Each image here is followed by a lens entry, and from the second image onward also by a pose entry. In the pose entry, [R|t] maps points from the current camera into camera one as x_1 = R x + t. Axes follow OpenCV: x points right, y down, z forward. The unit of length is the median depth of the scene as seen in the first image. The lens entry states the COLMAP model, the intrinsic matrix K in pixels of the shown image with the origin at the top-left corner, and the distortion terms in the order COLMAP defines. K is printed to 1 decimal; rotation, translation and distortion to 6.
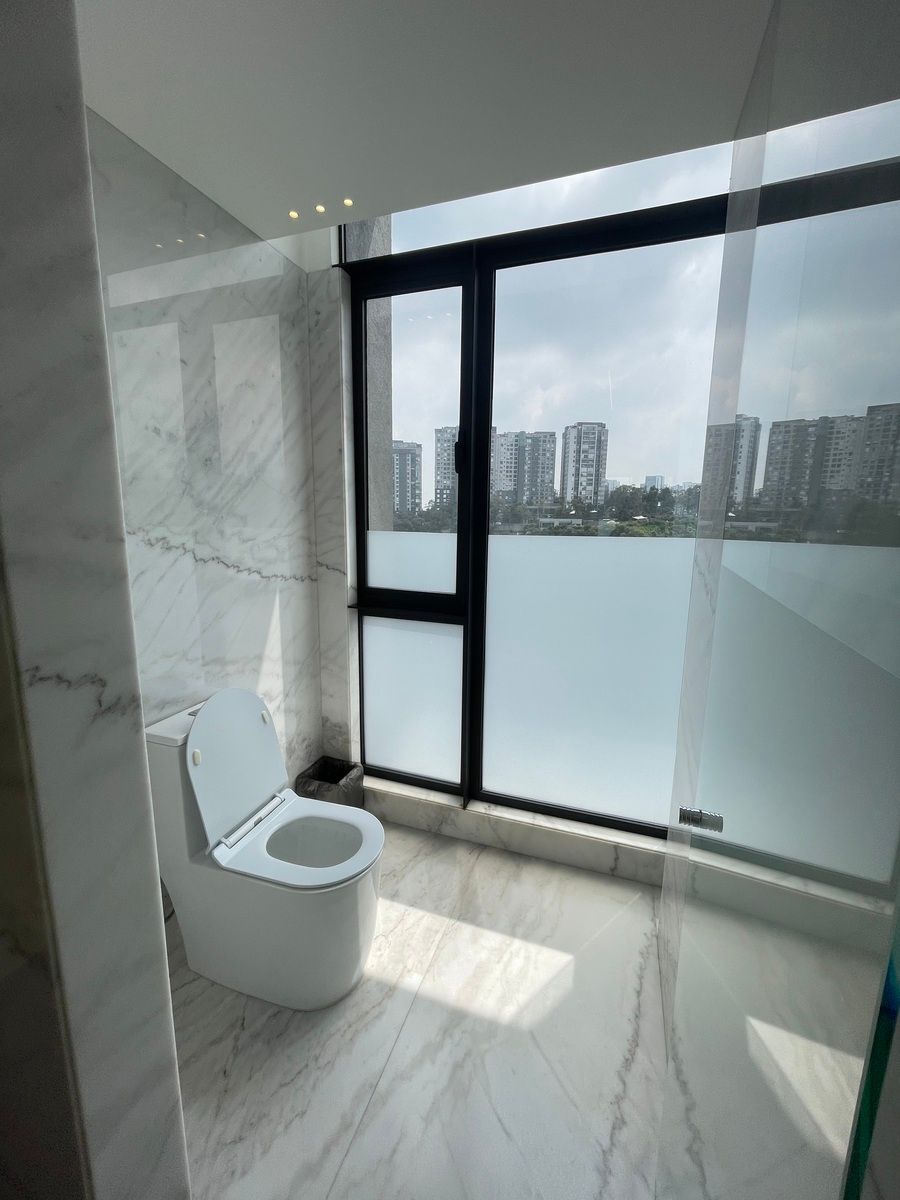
lens RADIAL K [[482.2, 0, 447.3], [0, 482.2, 598.4], [0, 0, 1]] dist [0.000730, -0.000035]
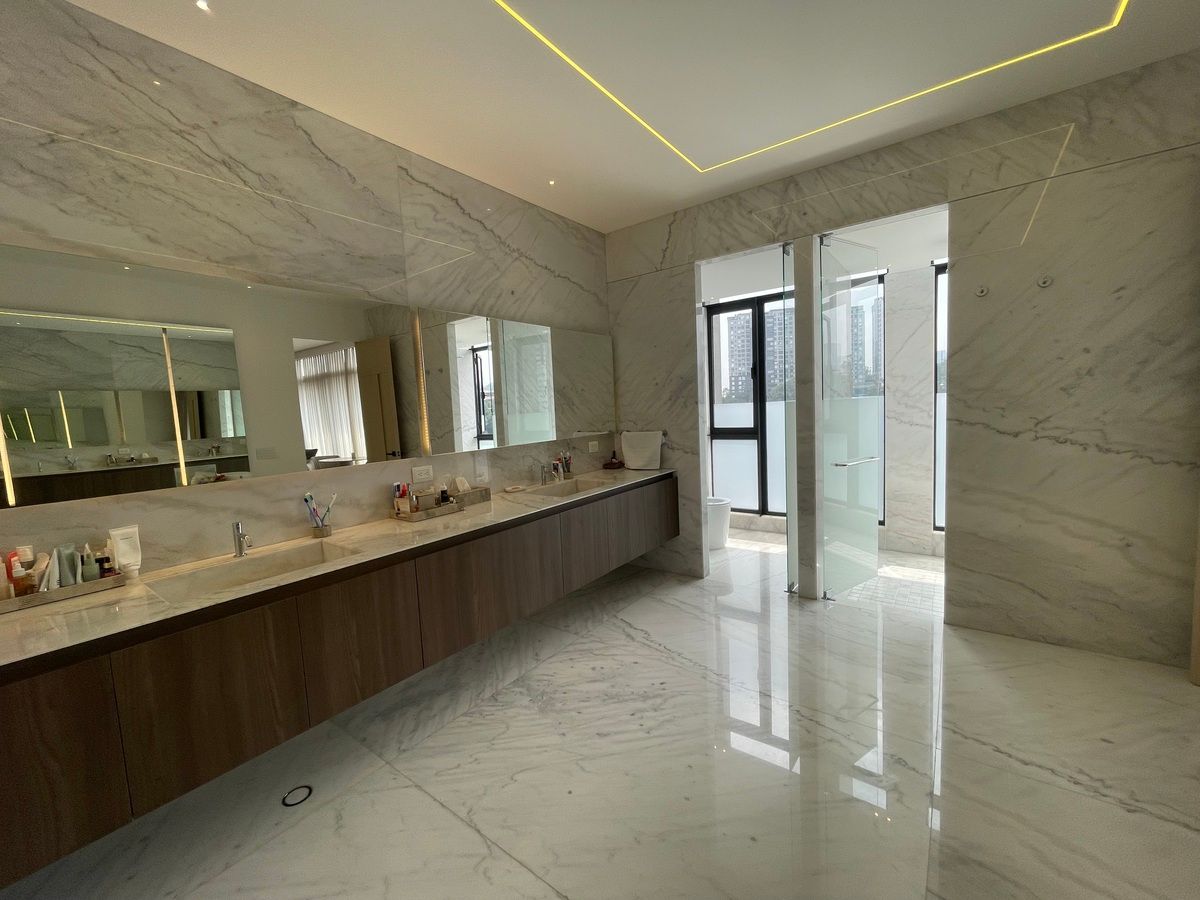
lens RADIAL K [[485.1, 0, 596.2], [0, 485.1, 450.5], [0, 0, 1]] dist [-0.000845, 0.000119]
pose [[0.955654, -0.031147, -0.292840, -0.026490], [0.007410, 0.996619, -0.081823, 0.297178], [0.294399, 0.076025, 0.952654, -1.535999]]
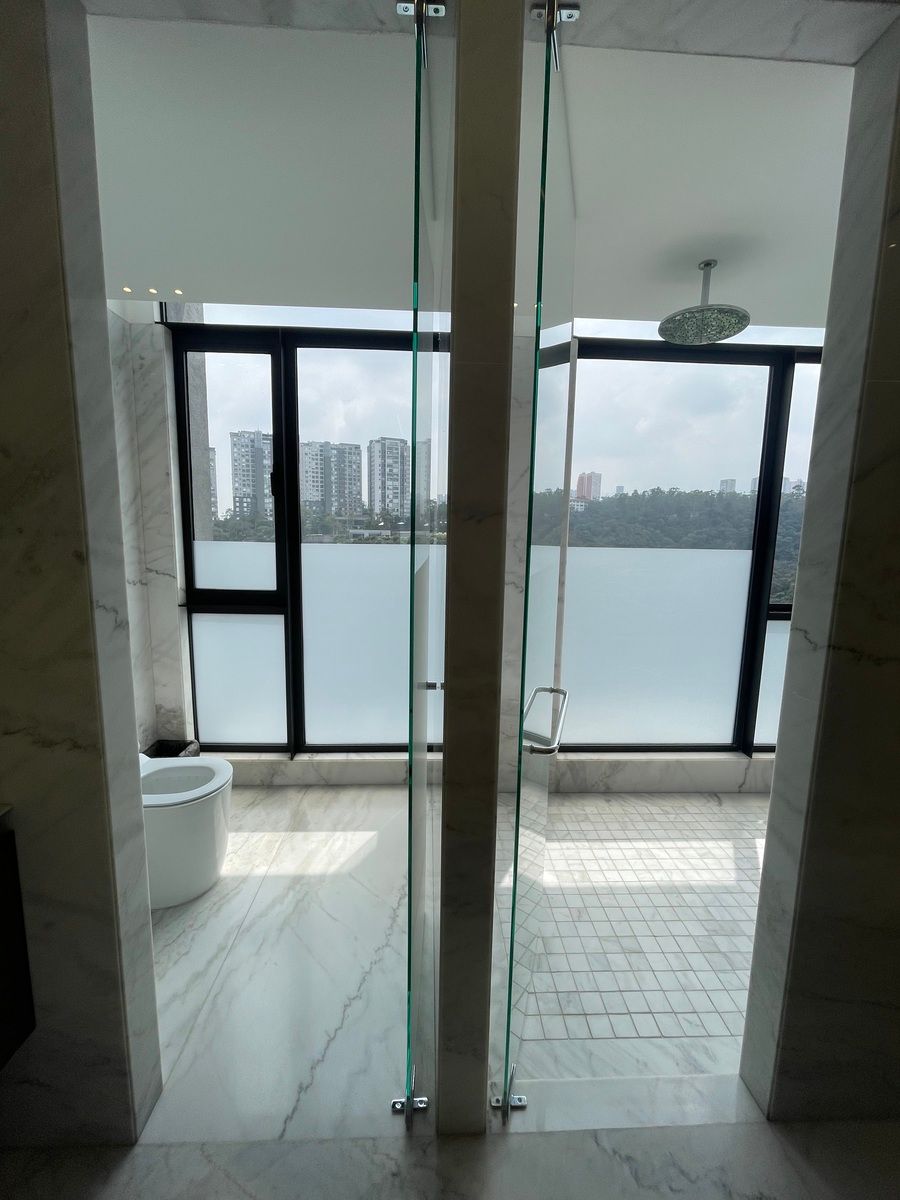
lens RADIAL K [[485.1, 0, 449.2], [0, 485.1, 596.9], [0, 0, 1]] dist [-0.000845, 0.000119]
pose [[0.925680, -0.046017, 0.375498, -0.040405], [0.055943, 0.998313, -0.015568, 0.051848], [-0.374148, 0.035418, 0.926692, -0.343878]]
